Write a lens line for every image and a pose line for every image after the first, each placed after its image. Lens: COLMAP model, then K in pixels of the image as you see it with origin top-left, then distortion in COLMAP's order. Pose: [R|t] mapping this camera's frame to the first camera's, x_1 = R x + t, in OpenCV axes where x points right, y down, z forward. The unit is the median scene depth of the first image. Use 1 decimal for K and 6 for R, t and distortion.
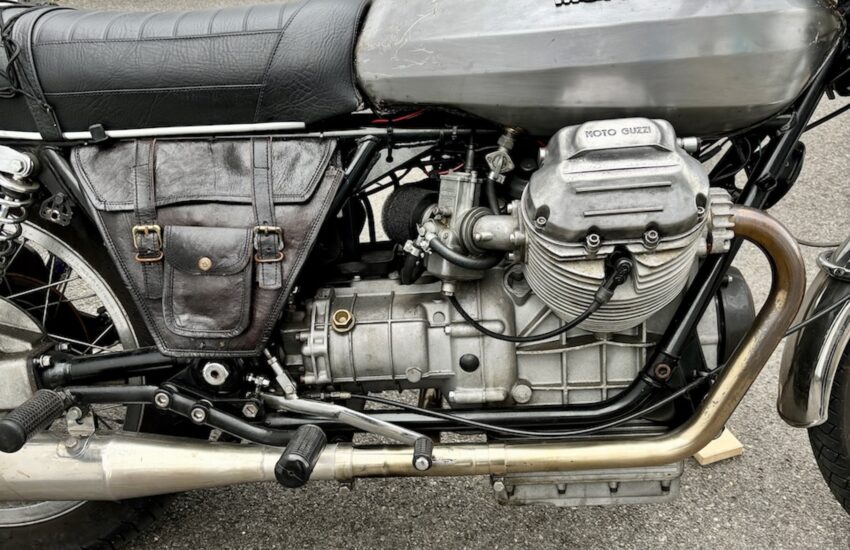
lens RADIAL K [[828.8, 0, 425.0], [0, 828.8, 275.0], [0, 0, 1]] dist [0.015475, 0.006686]
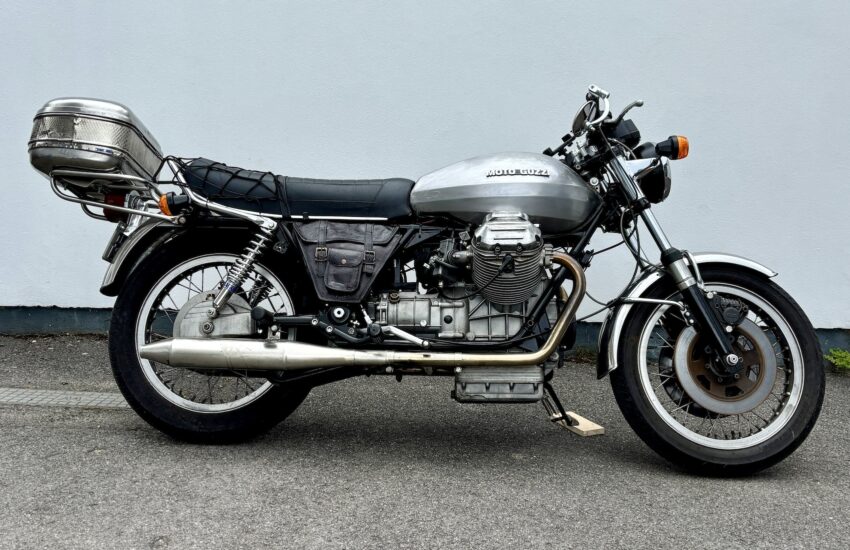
lens RADIAL K [[828.8, 0, 425.0], [0, 828.8, 275.0], [0, 0, 1]] dist [0.015475, 0.006686]
pose [[0.997505, 0.070399, 0.005250, -0.032987], [-0.060414, 0.889762, -0.452409, 1.095640], [-0.036521, 0.450963, 0.891795, -1.164058]]
